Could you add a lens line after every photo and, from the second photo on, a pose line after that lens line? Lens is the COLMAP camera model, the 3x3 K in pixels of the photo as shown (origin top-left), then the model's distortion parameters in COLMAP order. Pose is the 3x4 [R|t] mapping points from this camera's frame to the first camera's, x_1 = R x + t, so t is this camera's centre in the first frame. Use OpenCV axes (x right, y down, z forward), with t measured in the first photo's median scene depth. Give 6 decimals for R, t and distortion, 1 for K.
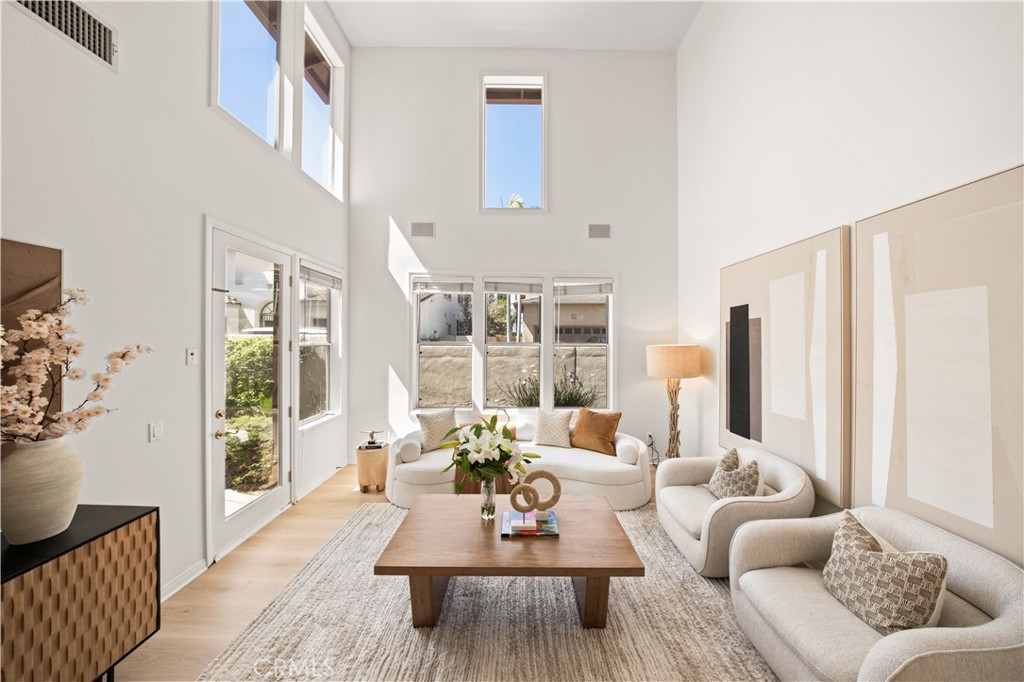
lens RADIAL K [[316.9, 0, 511.5], [0, 316.9, 339.5], [0, 0, 1]] dist [-0.004571, 0.000334]
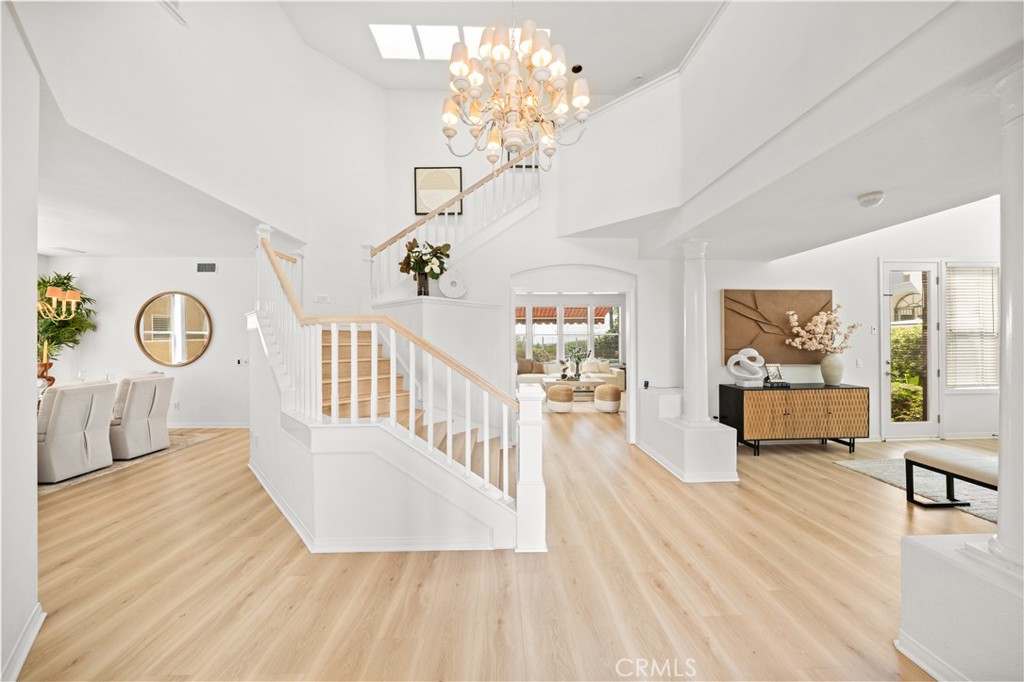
lens RADIAL K [[340.8, 0, 510.0], [0, 340.8, 340.3], [0, 0, 1]] dist [-0.008383, -0.000017]
pose [[0.056021, -0.005419, -0.998415, 0.925782], [0.002732, 0.999982, -0.005274, 0.113540], [0.998426, -0.002432, 0.056035, -1.325741]]
